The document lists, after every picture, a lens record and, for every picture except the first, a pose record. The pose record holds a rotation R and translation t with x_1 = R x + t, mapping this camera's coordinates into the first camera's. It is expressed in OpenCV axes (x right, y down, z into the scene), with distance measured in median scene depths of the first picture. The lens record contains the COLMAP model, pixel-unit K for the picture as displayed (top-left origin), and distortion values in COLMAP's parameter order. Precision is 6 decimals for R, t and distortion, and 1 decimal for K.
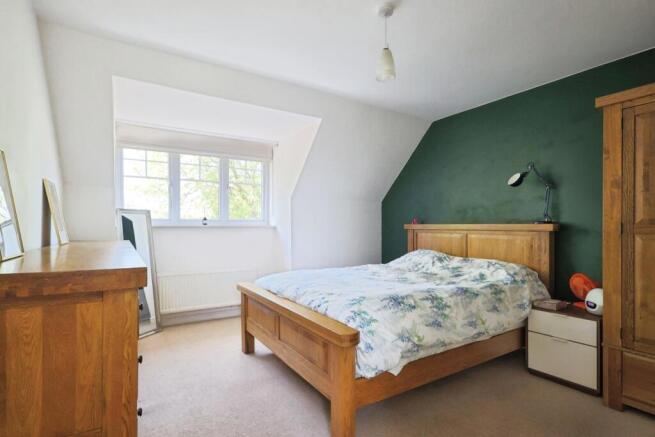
lens RADIAL K [[330.7, 0, 326.8], [0, 330.7, 221.0], [0, 0, 1]] dist [0.001532, 0.000012]
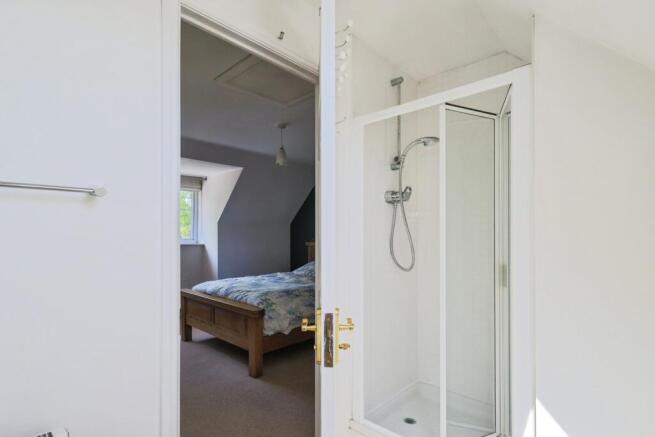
lens RADIAL K [[330.7, 0, 327.2], [0, 330.7, 222.5], [0, 0, 1]] dist [0.001532, 0.000012]
pose [[0.971776, 0.001292, 0.235903, 0.001660], [0.004107, 0.999741, -0.022394, -0.088693], [-0.235871, 0.022731, 0.971519, -0.763163]]
